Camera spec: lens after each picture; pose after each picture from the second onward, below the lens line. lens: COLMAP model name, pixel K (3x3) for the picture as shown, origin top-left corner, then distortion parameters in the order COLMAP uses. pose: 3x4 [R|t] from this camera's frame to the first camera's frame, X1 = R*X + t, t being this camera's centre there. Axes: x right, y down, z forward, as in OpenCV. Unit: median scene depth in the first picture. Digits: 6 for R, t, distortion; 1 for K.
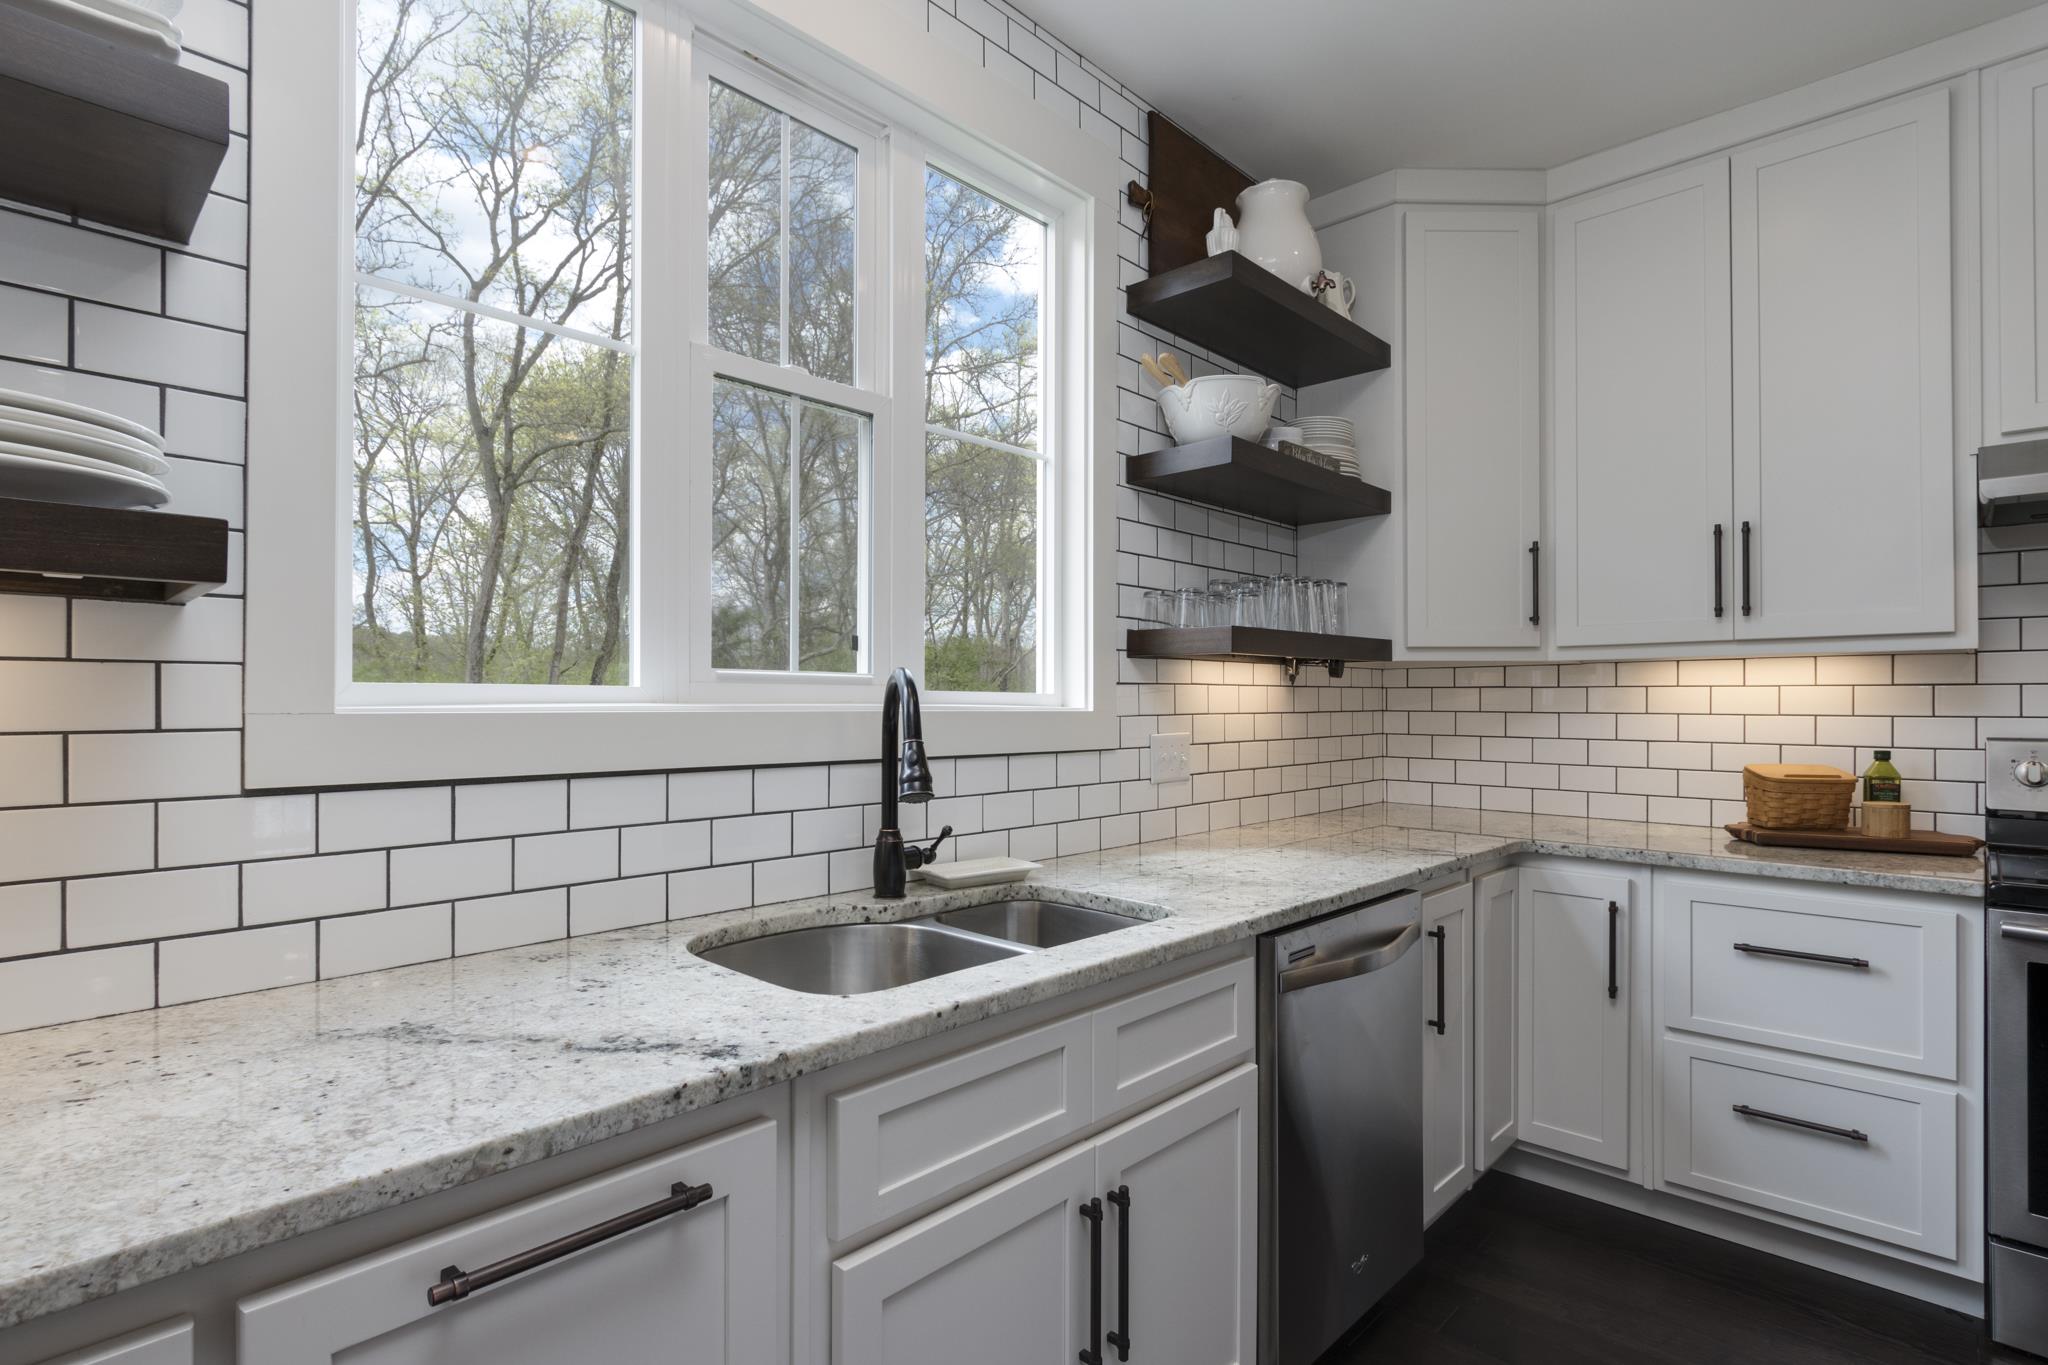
lens RADIAL K [[1027.5, 0, 1024.0], [0, 1027.5, 682.5], [0, 0, 1]] dist [-0.002931, -0.000546]
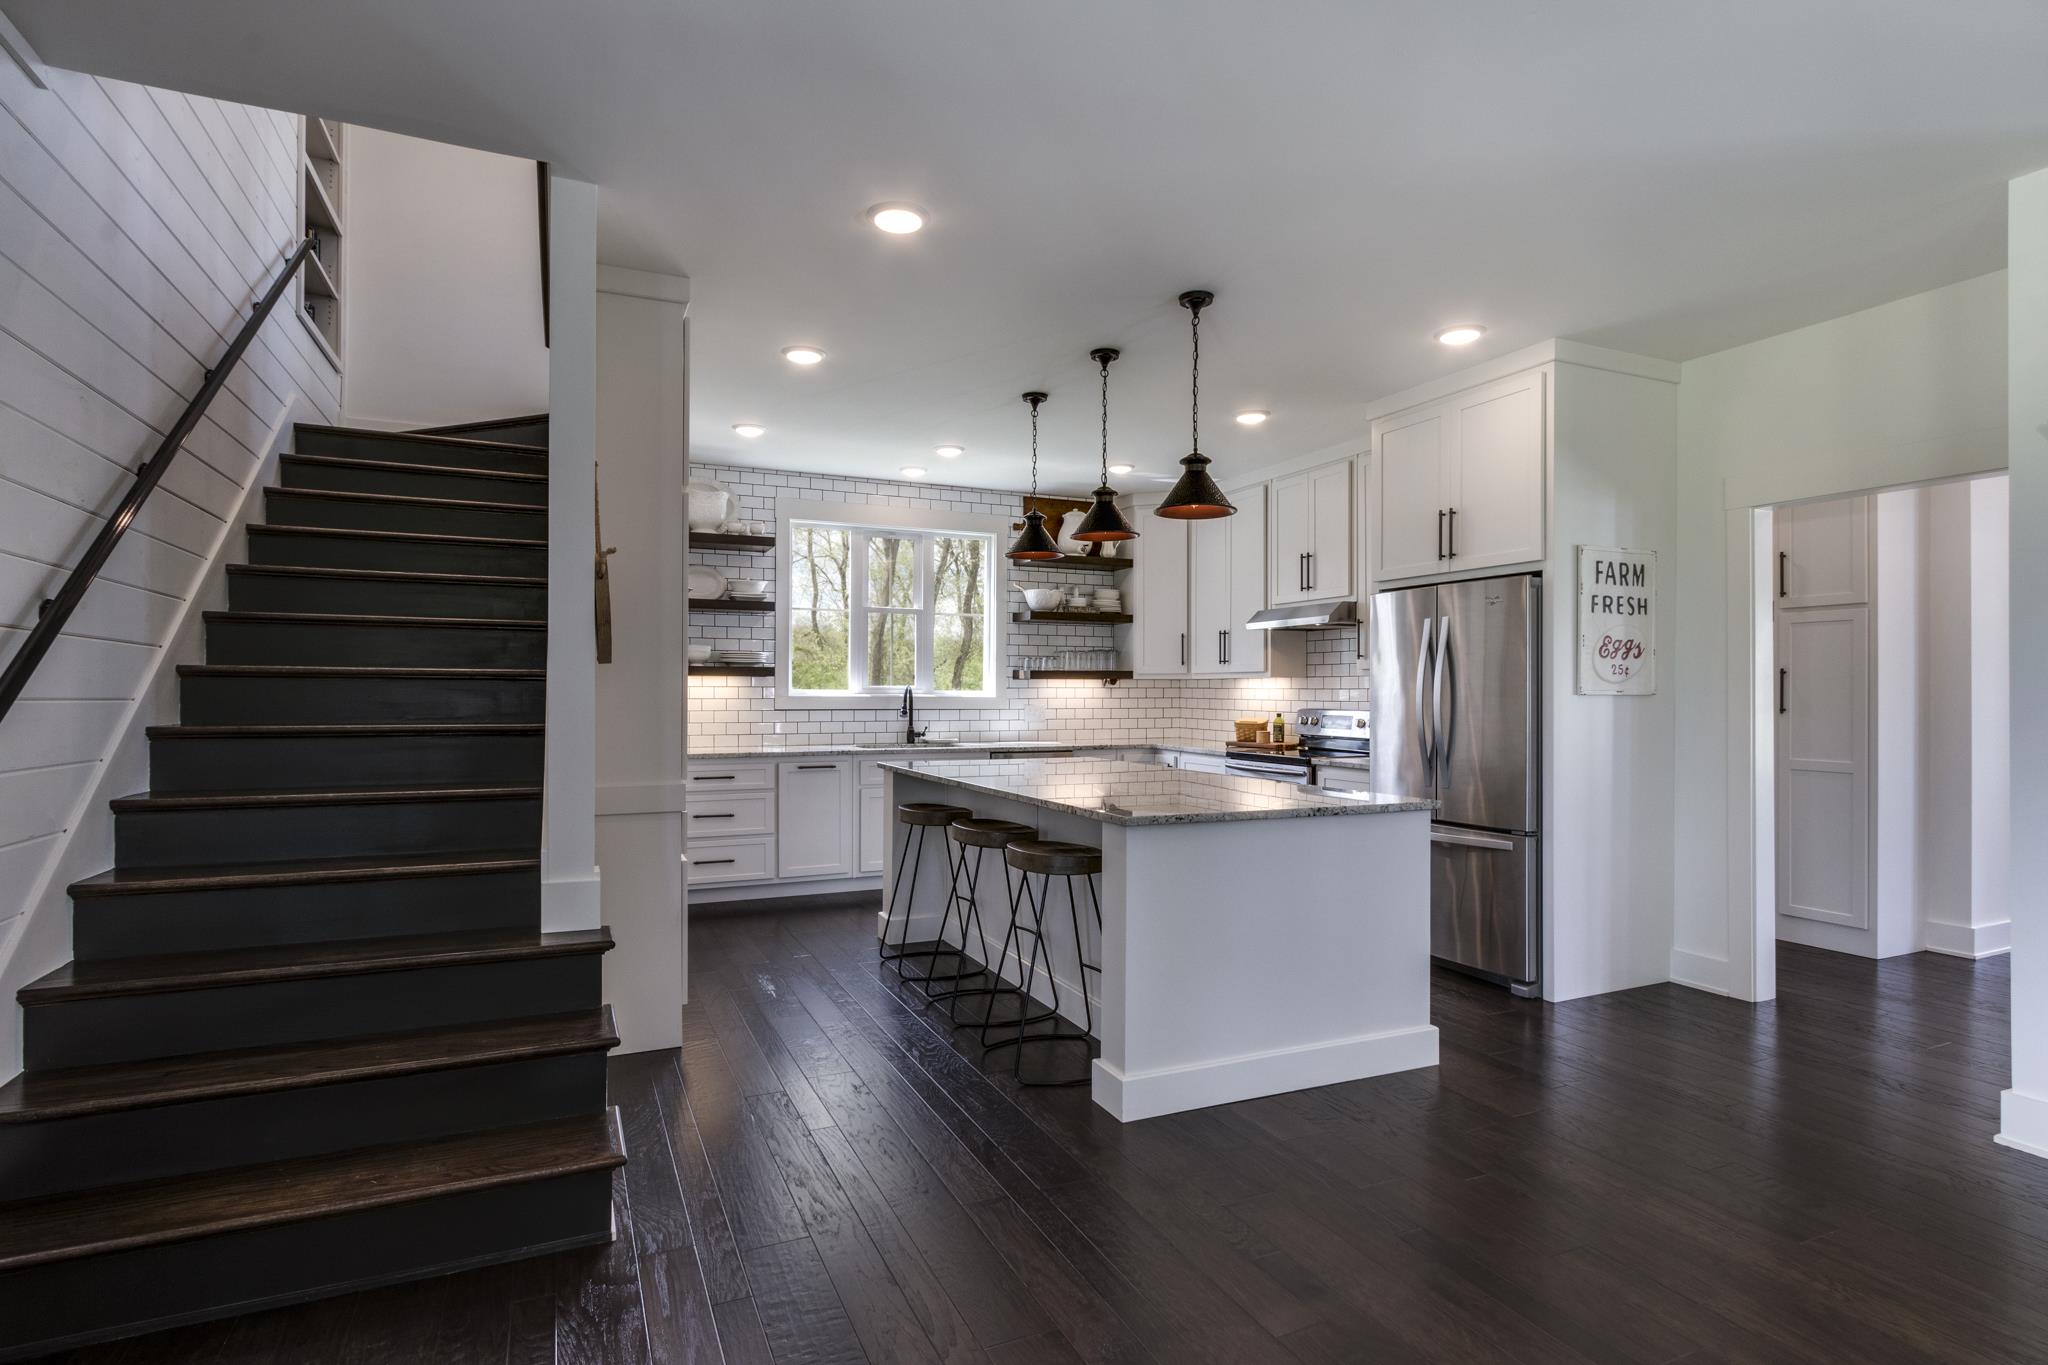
lens RADIAL K [[1027.5, 0, 1024.0], [0, 1027.5, 682.5], [0, 0, 1]] dist [-0.002931, -0.000546]
pose [[0.931940, -0.000315, -0.362613, 1.096240], [0.004238, 0.999941, 0.010024, -0.040466], [0.362589, -0.010878, 0.931886, -1.613386]]
